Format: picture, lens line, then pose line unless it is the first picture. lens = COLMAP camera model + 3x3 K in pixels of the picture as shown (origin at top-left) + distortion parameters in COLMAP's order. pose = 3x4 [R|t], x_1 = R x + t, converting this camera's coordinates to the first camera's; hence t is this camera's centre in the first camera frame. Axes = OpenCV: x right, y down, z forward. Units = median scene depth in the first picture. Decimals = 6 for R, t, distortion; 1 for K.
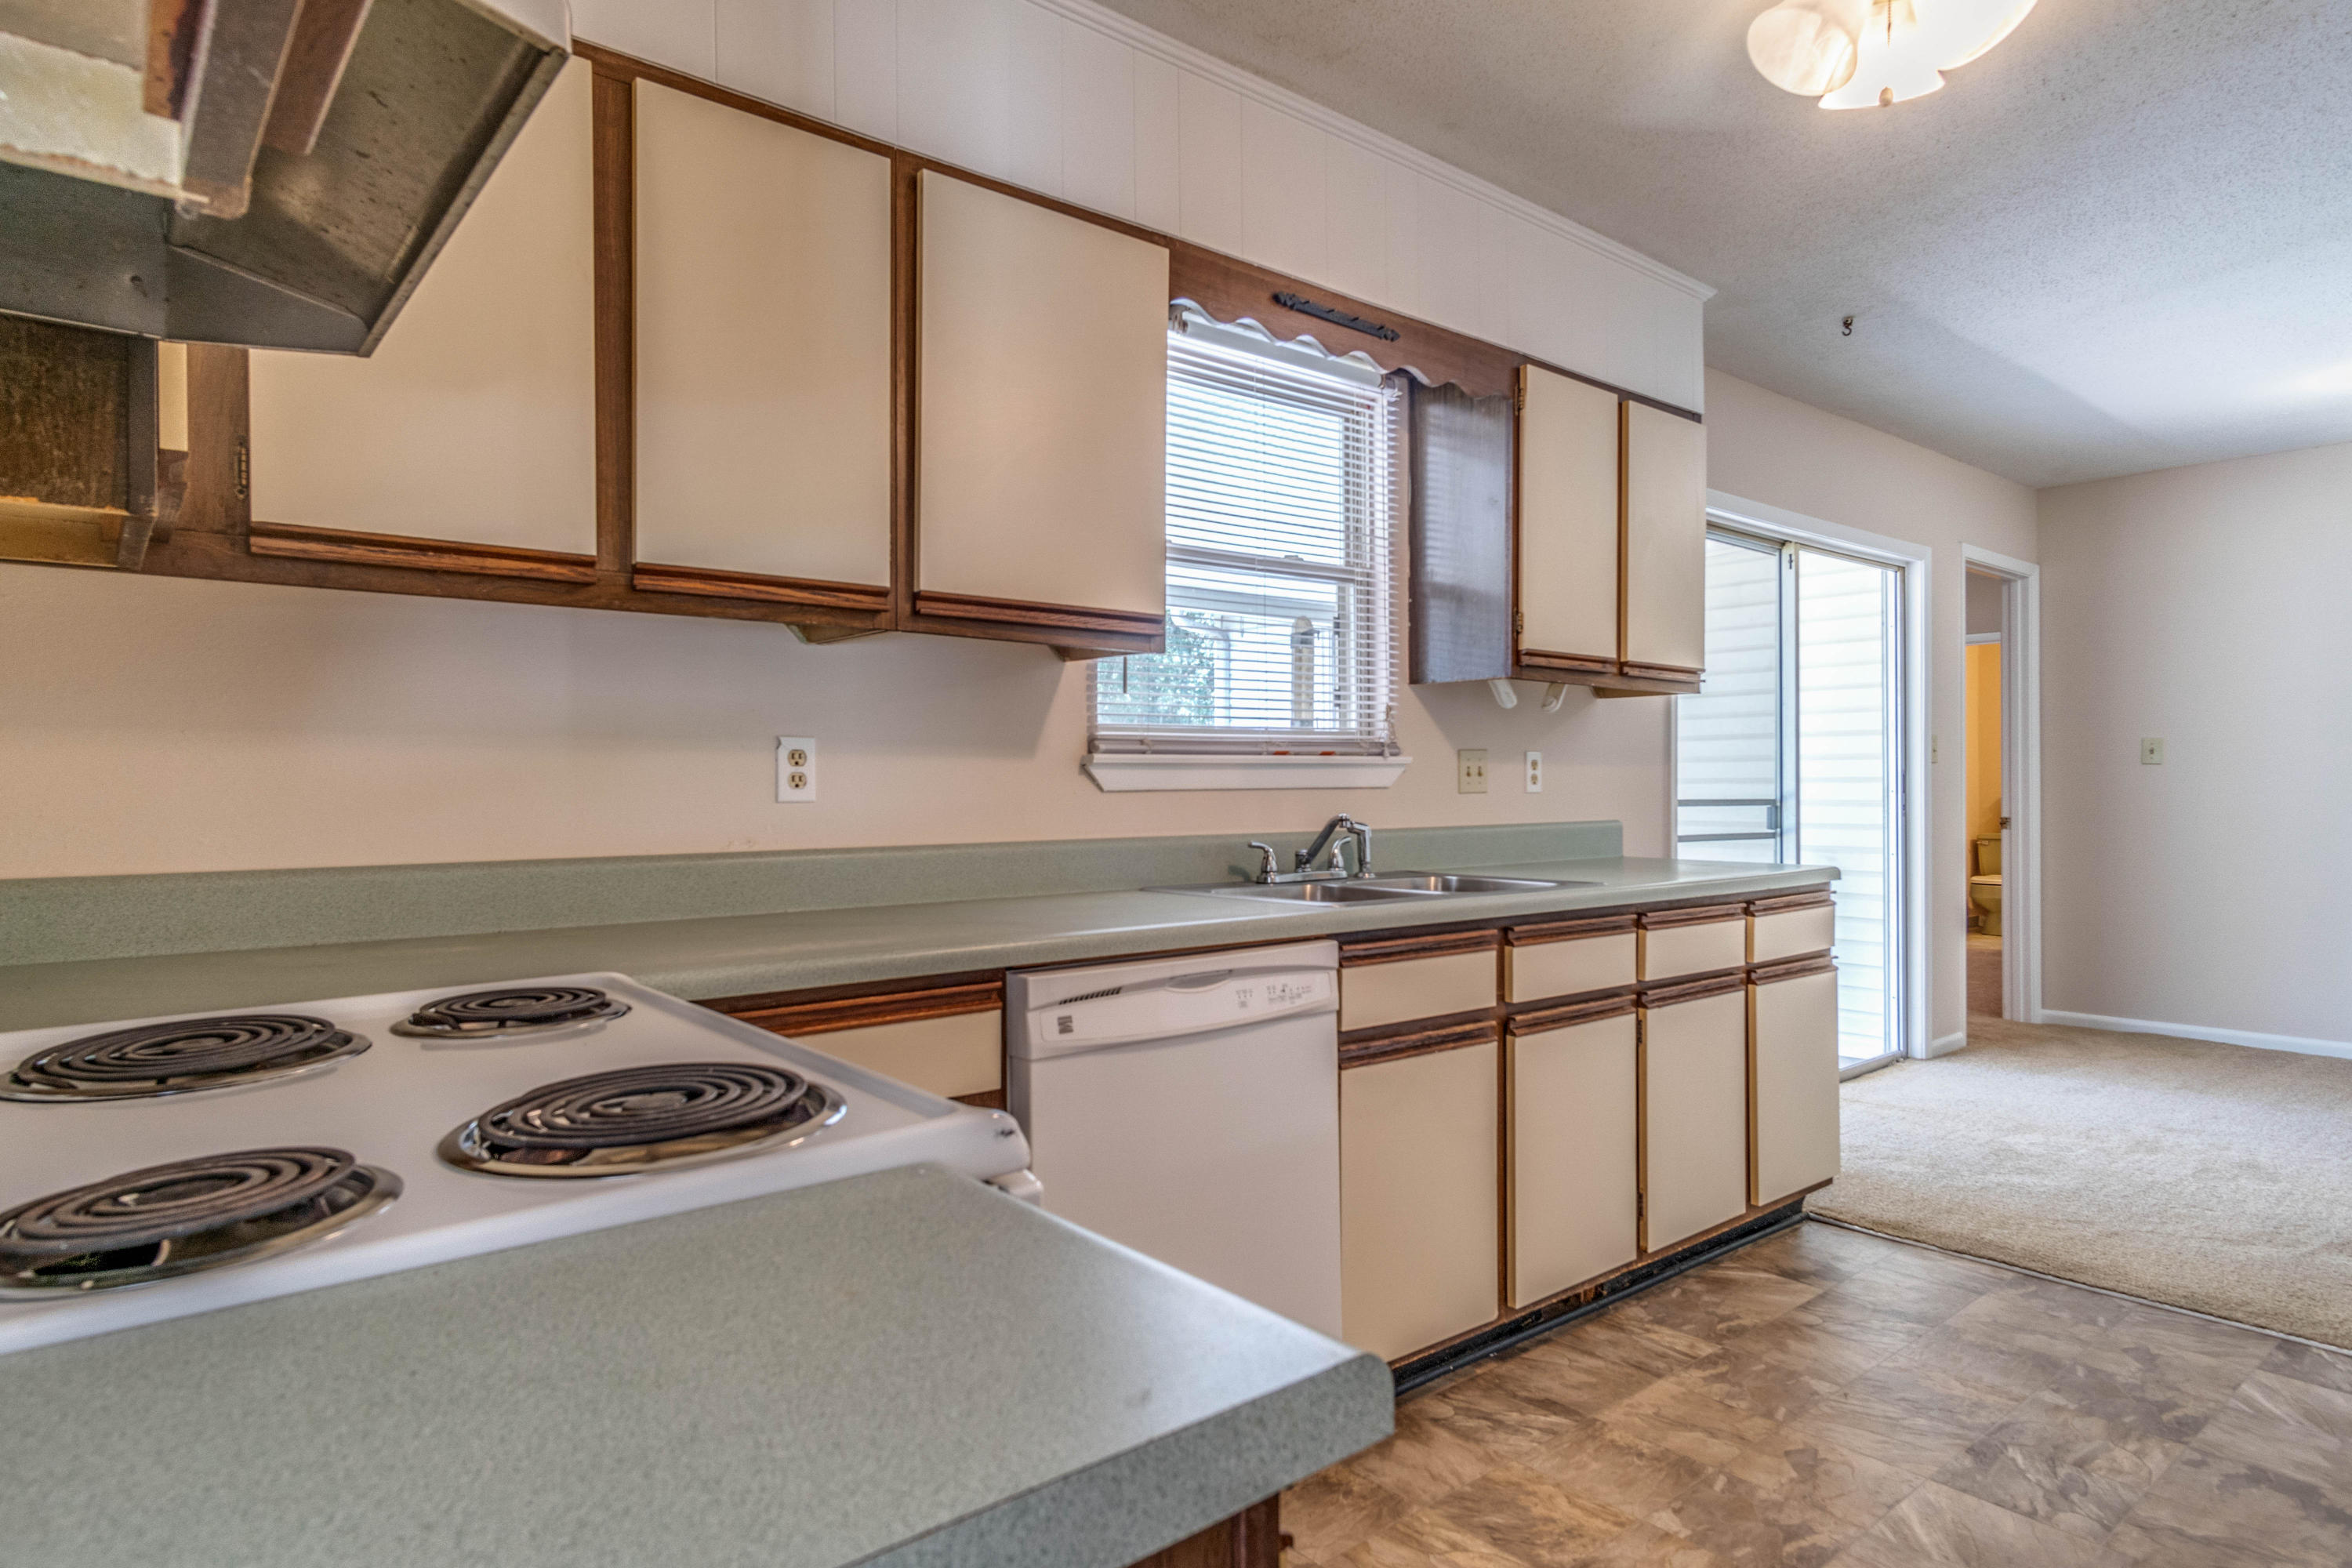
lens RADIAL K [[1296.7, 0, 1136.5], [0, 1296.7, 775.2], [0, 0, 1]] dist [0.002263, 0.004377]
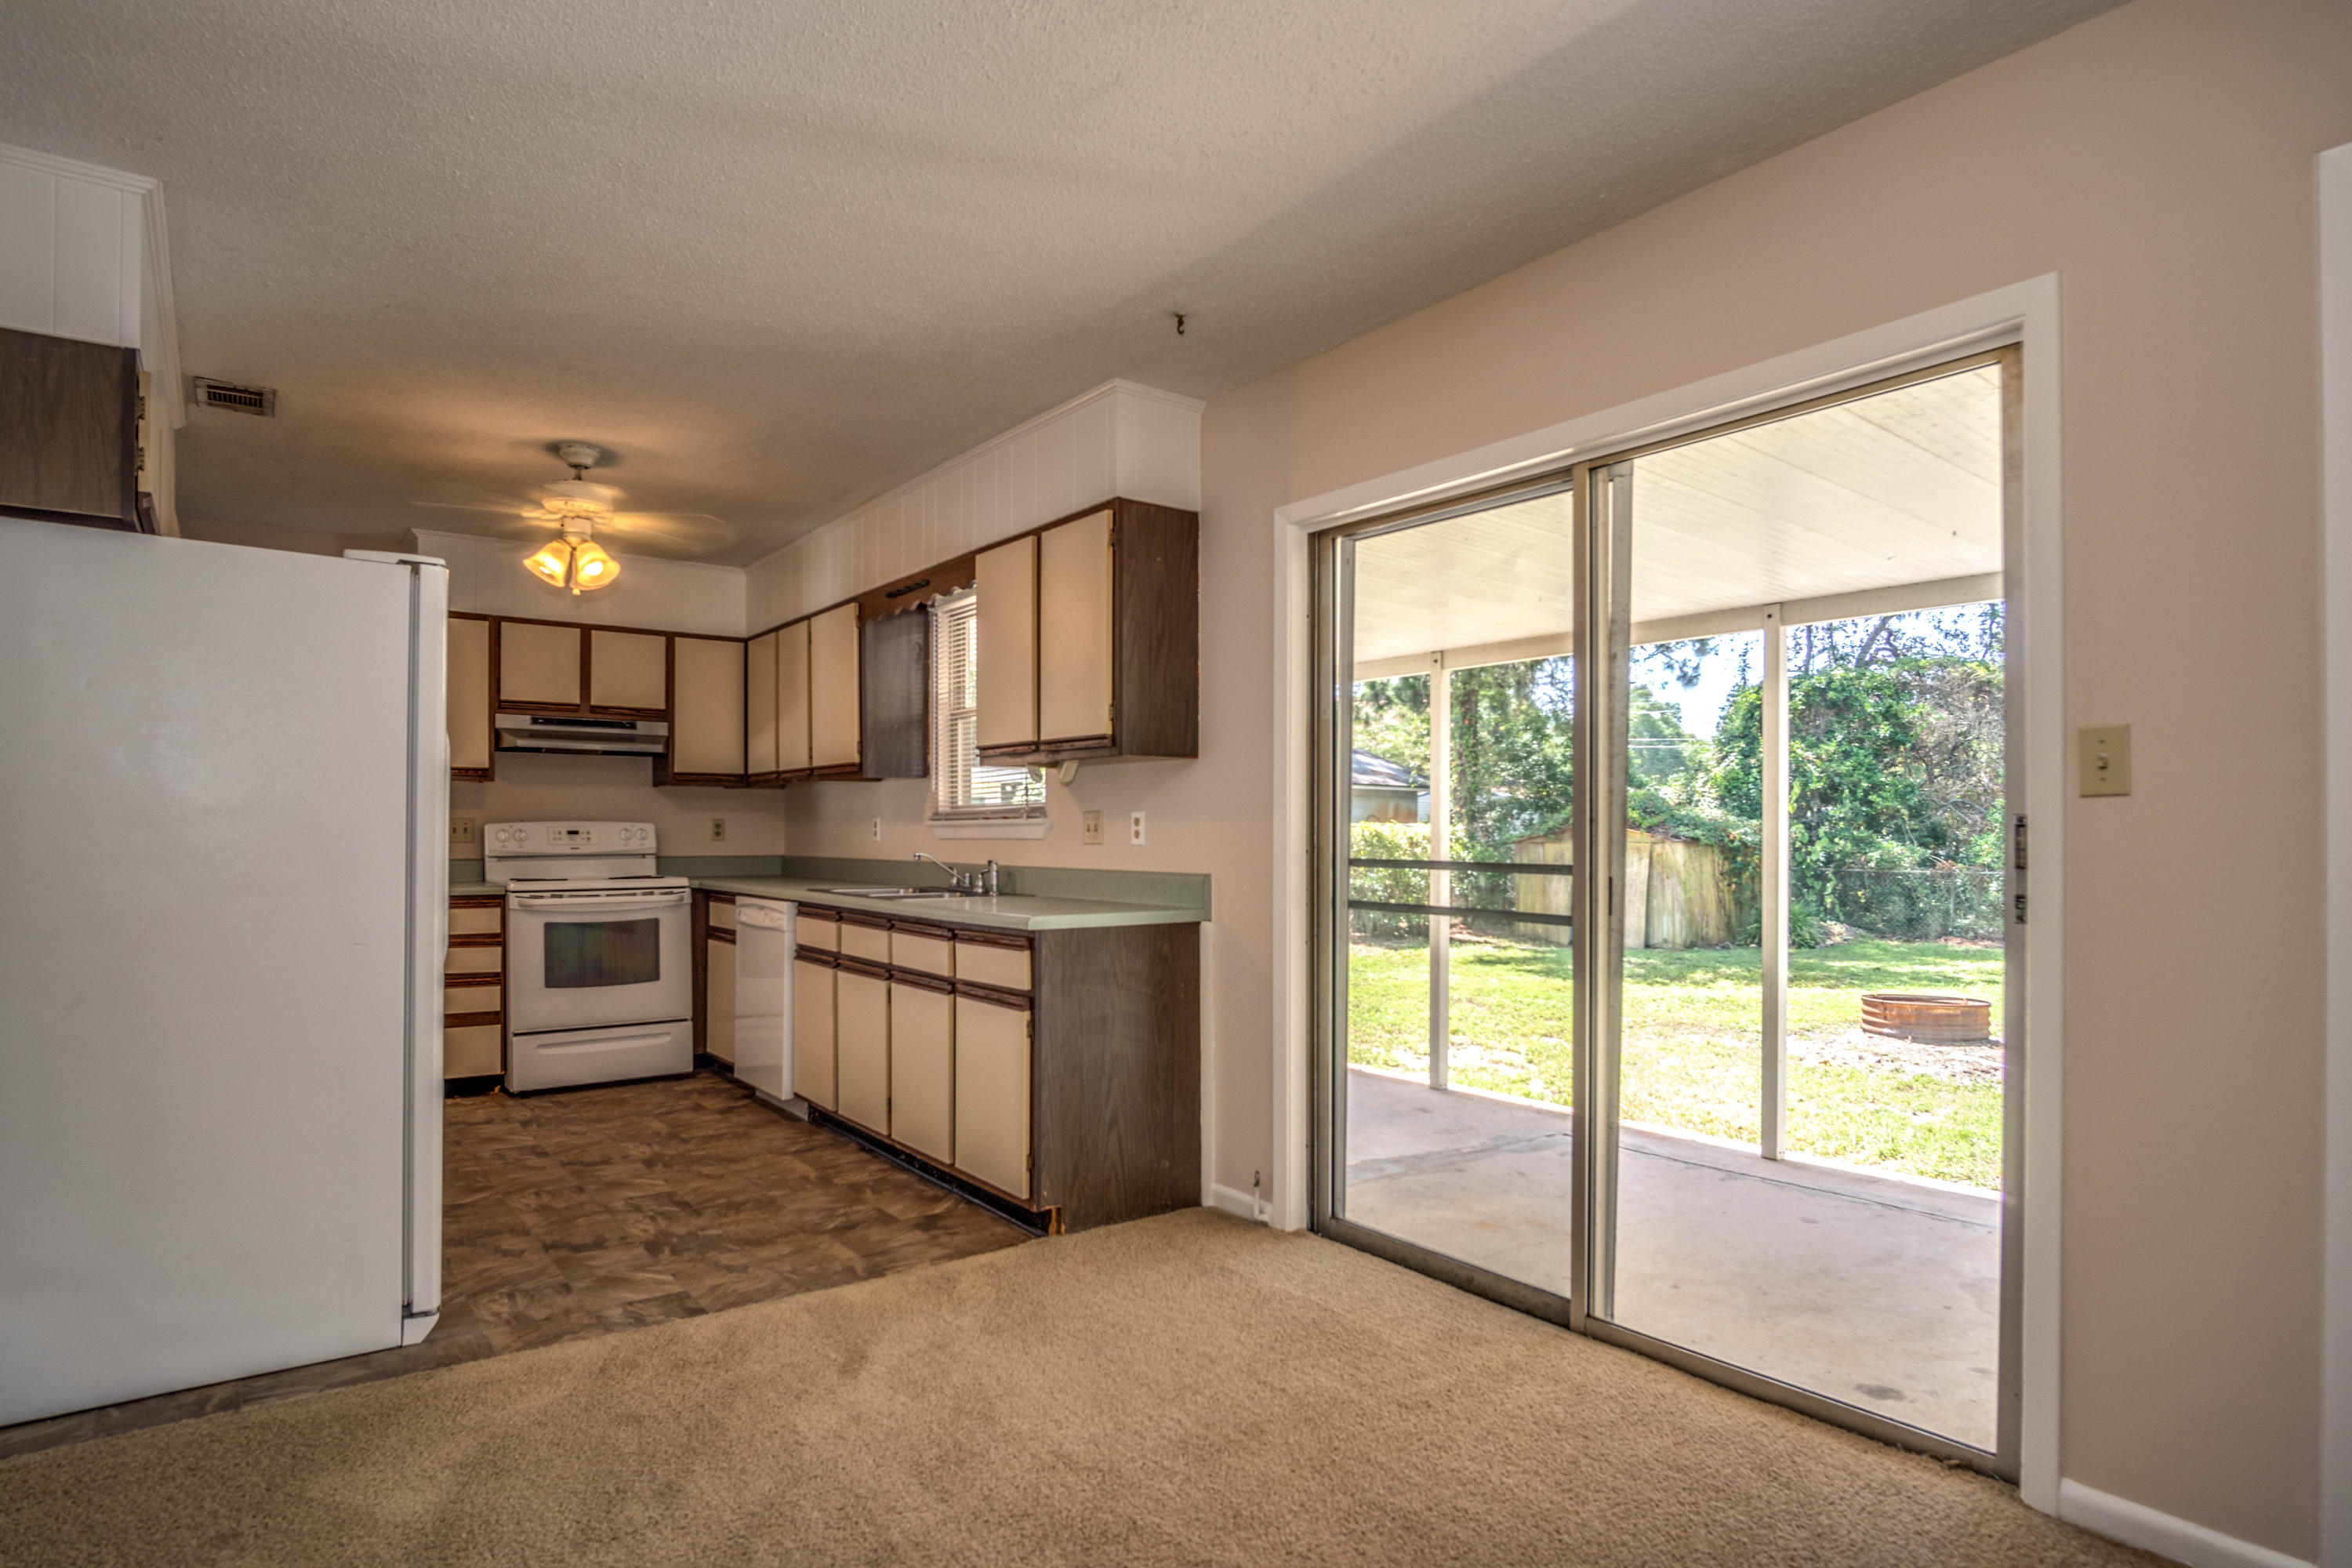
lens RADIAL K [[1262.3, 0, 1178.8], [0, 1262.3, 841.5], [0, 0, 1]] dist [-0.030750, 0.002441]
pose [[-0.021982, 0.008770, -0.999720, 2.084595], [0.002097, 0.999960, 0.008726, -0.000081], [0.999756, -0.001905, -0.022000, 1.516894]]
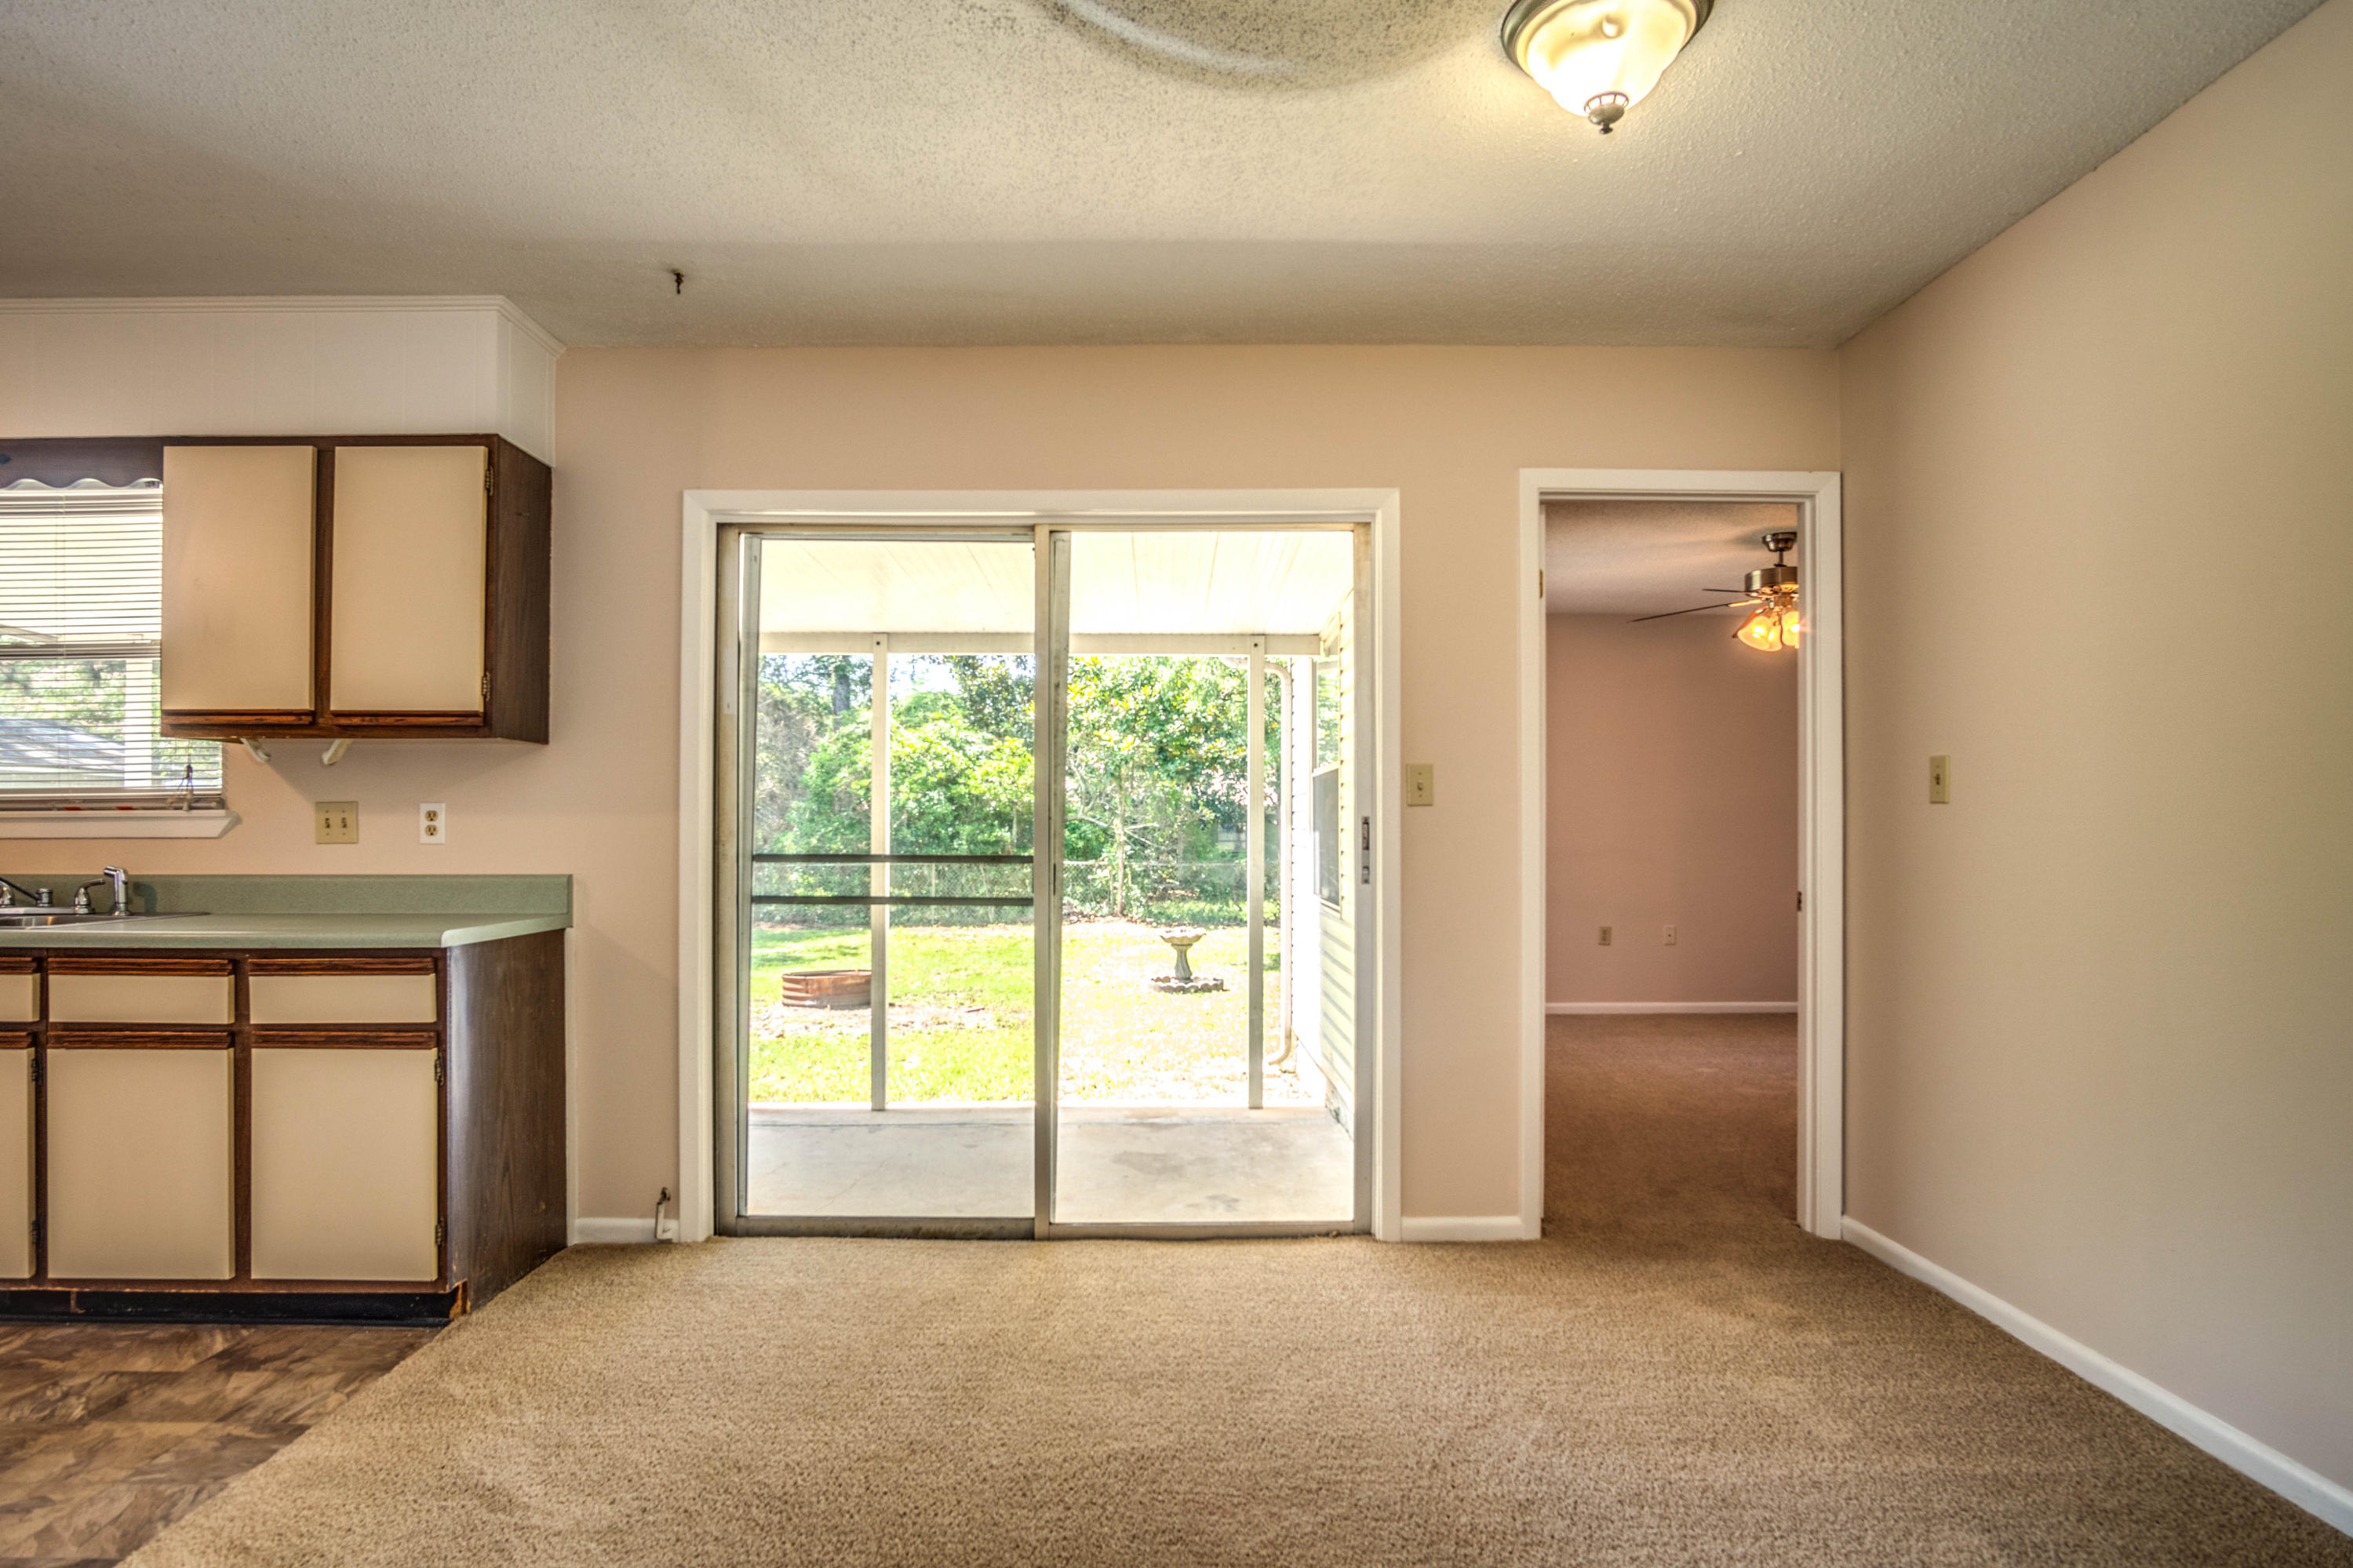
lens RADIAL K [[1257.0, 0, 1167.3], [0, 1257.0, 833.1], [0, 0, 1]] dist [-0.036740, 0.012855]
pose [[0.787354, 0.001821, -0.616499, 1.899740], [0.001348, 0.999988, 0.004676, 0.002261], [0.616500, -0.004513, 0.787342, 0.852681]]
